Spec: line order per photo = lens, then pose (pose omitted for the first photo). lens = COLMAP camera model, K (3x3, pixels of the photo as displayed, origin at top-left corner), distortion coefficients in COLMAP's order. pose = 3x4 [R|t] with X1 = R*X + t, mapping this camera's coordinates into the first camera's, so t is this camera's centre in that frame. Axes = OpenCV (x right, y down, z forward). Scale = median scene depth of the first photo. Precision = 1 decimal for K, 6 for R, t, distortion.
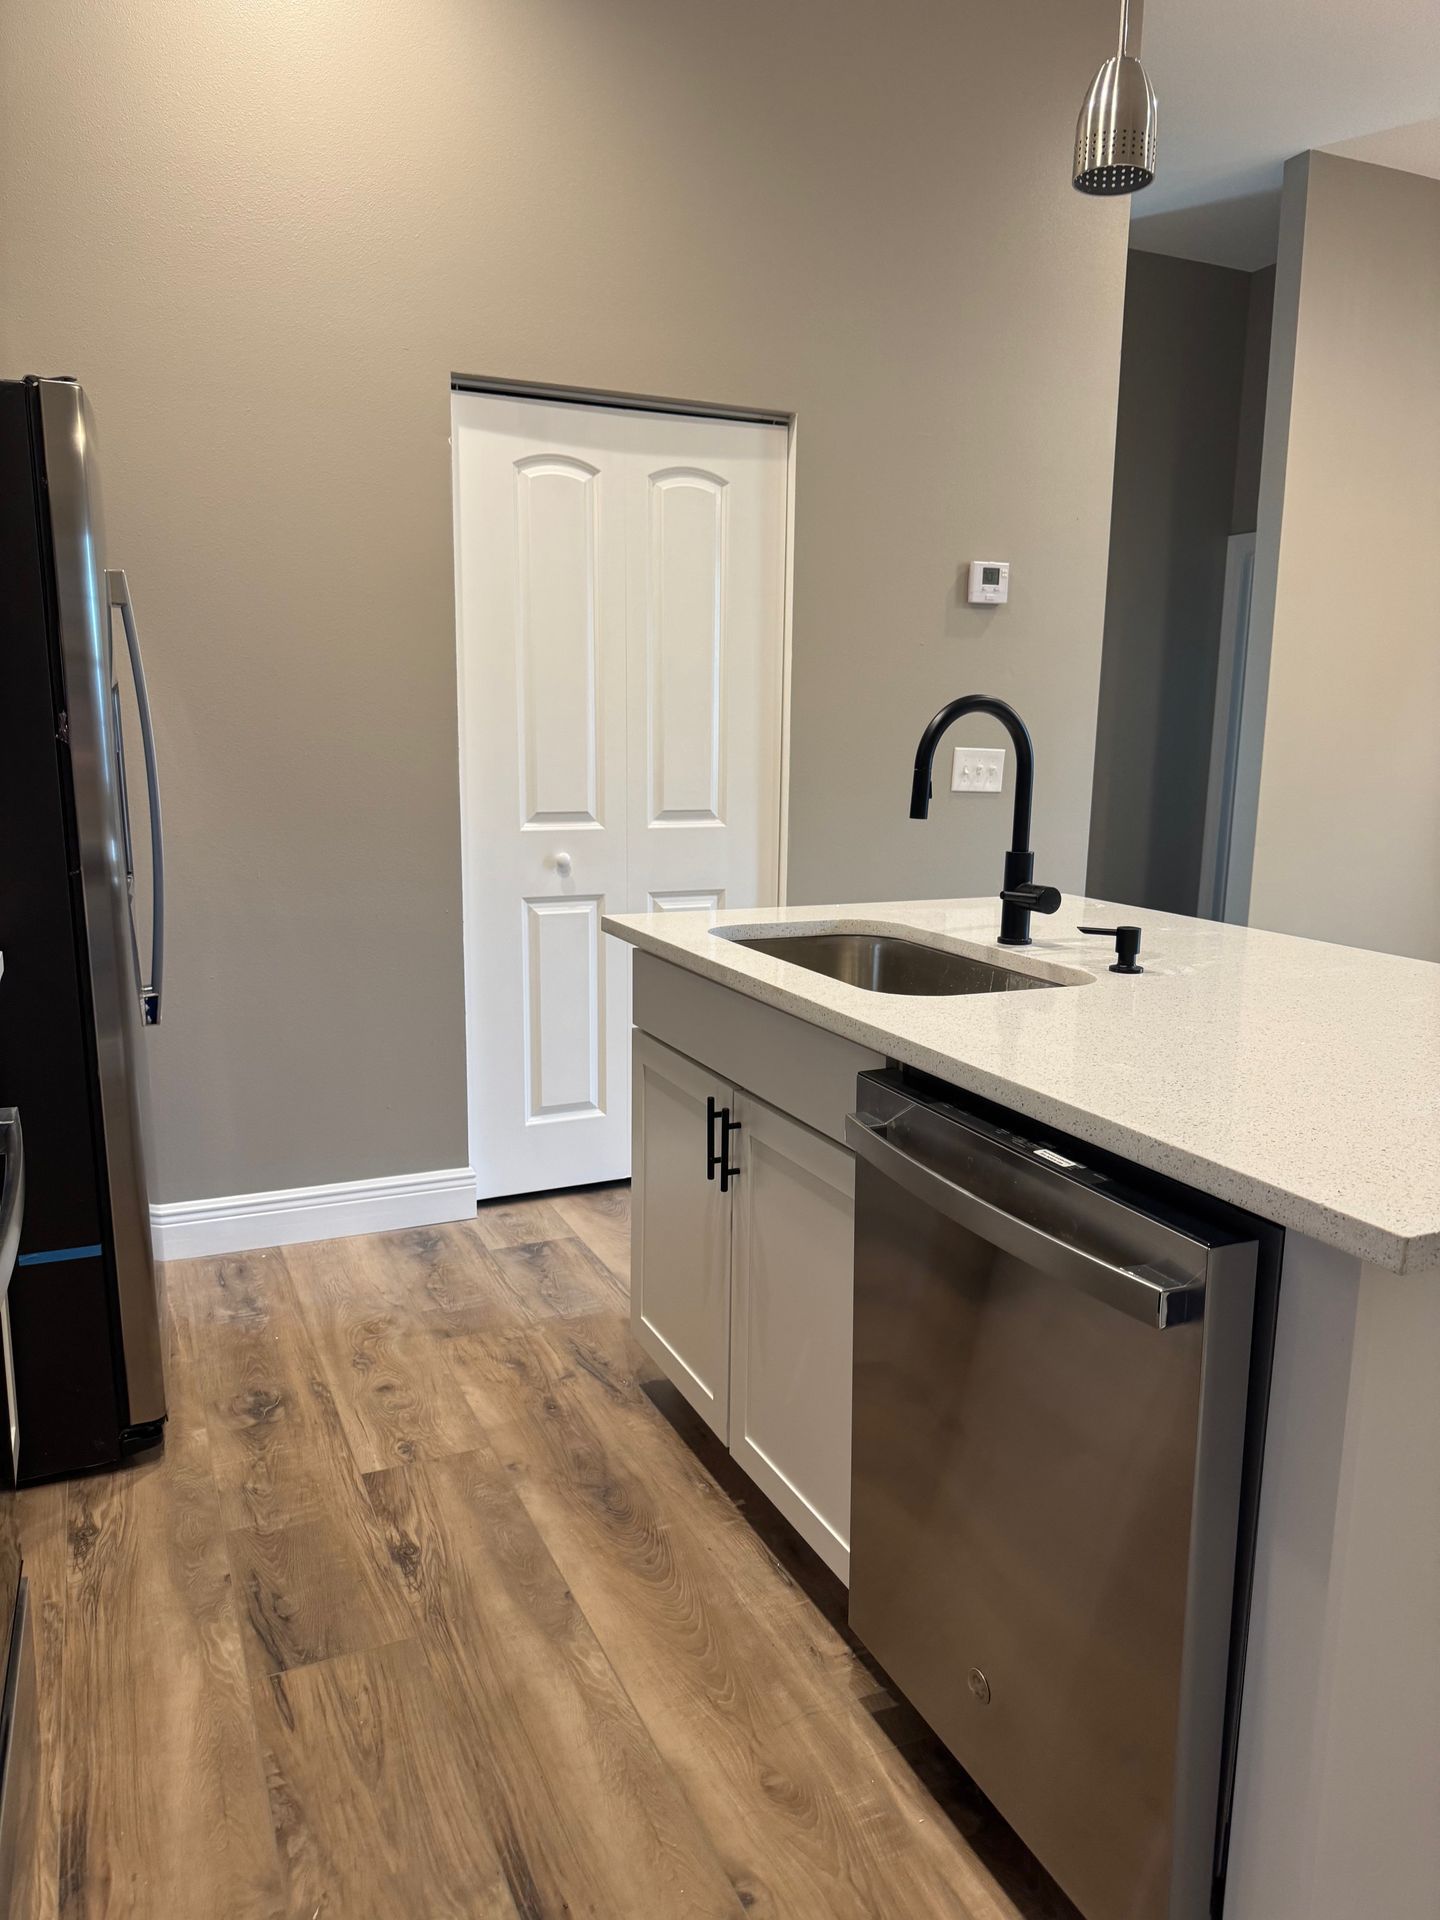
lens RADIAL K [[1354.7, 0, 718.5], [0, 1354.7, 967.8], [0, 0, 1]] dist [0.044735, -0.056207]
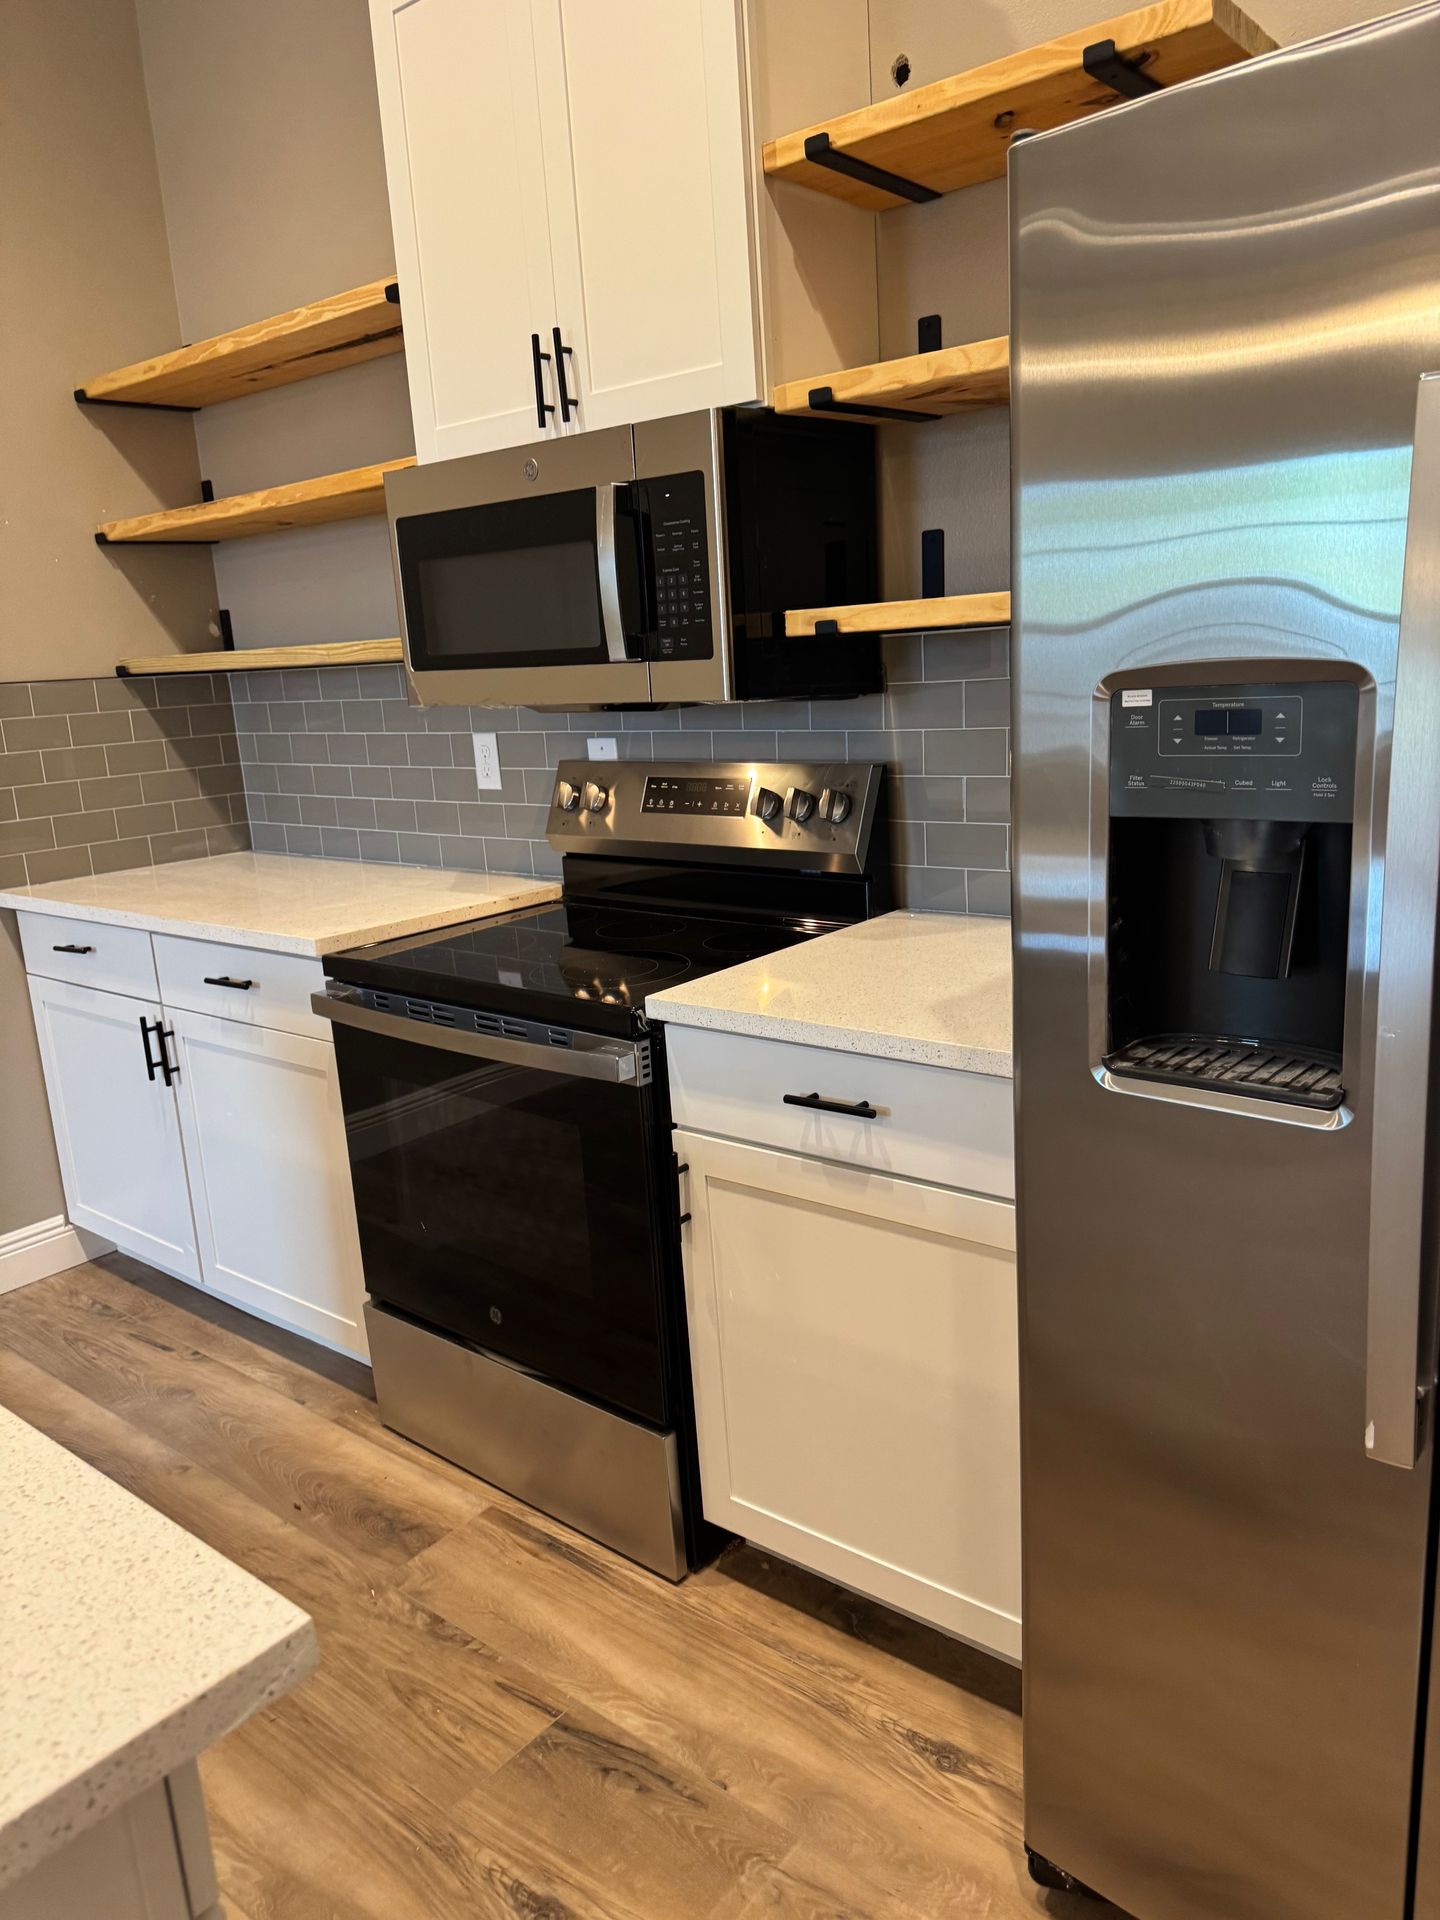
lens RADIAL K [[1354.7, 0, 713.3], [0, 1354.7, 974.3], [0, 0, 1]] dist [0.044735, -0.056207]
pose [[-0.896318, 0.138226, -0.421316, -0.082969], [-0.036549, 0.923905, 0.380872, -0.346795], [0.441903, 0.356781, -0.823061, 1.641125]]
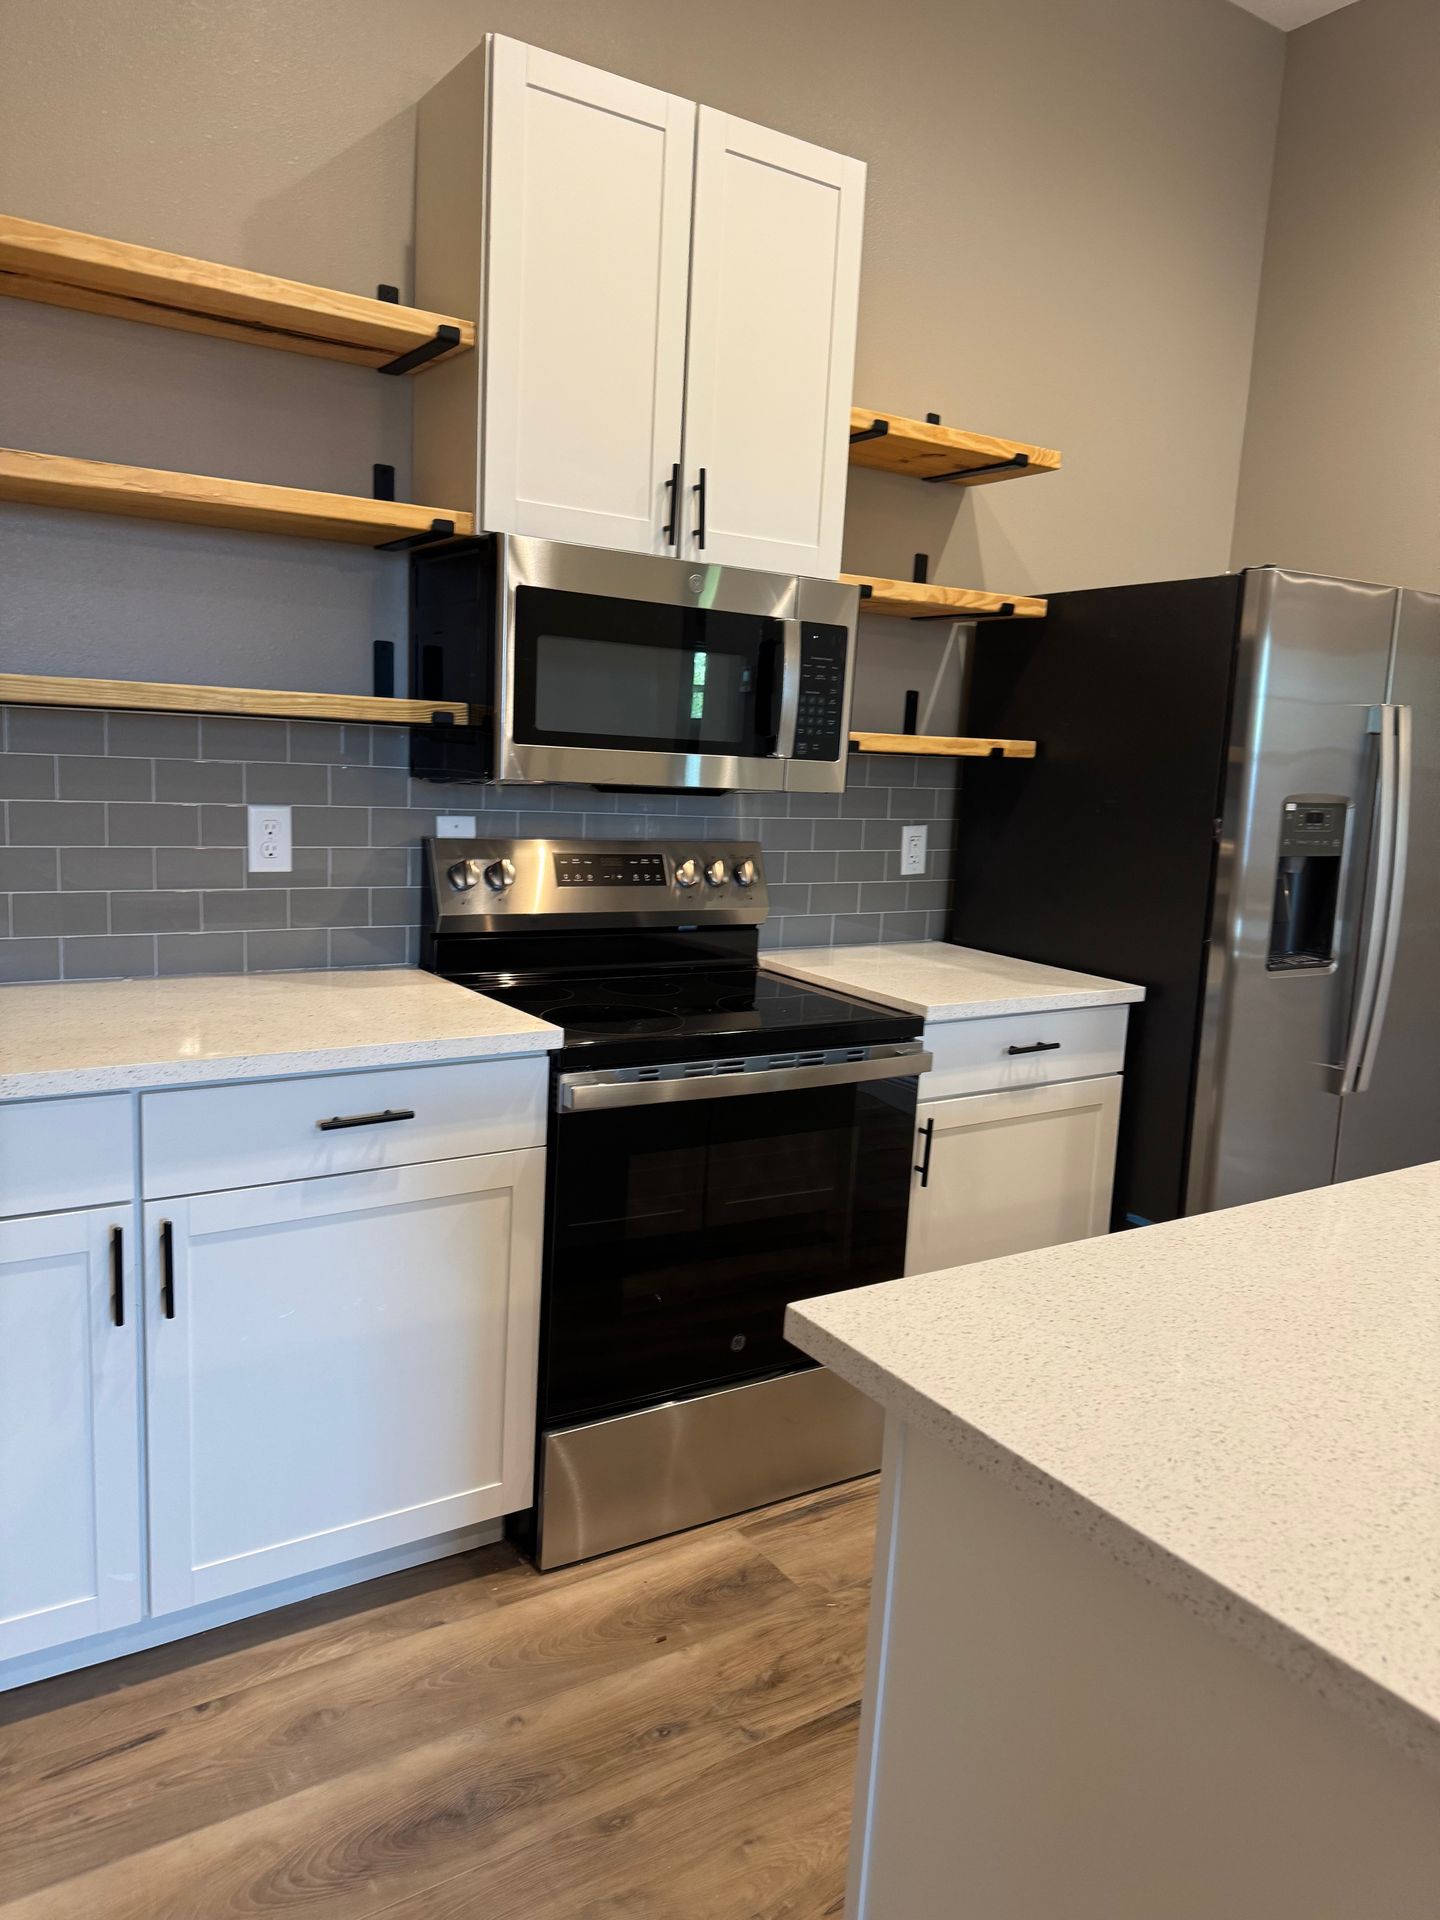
lens RADIAL K [[1354.7, 0, 694.2], [0, 1354.7, 957.7], [0, 0, 1]] dist [0.044735, -0.056207]
pose [[0.148062, 0.145812, -0.978170, 0.818258], [-0.225884, 0.967913, 0.110092, -0.099903], [0.962837, 0.204652, 0.176248, 0.358450]]
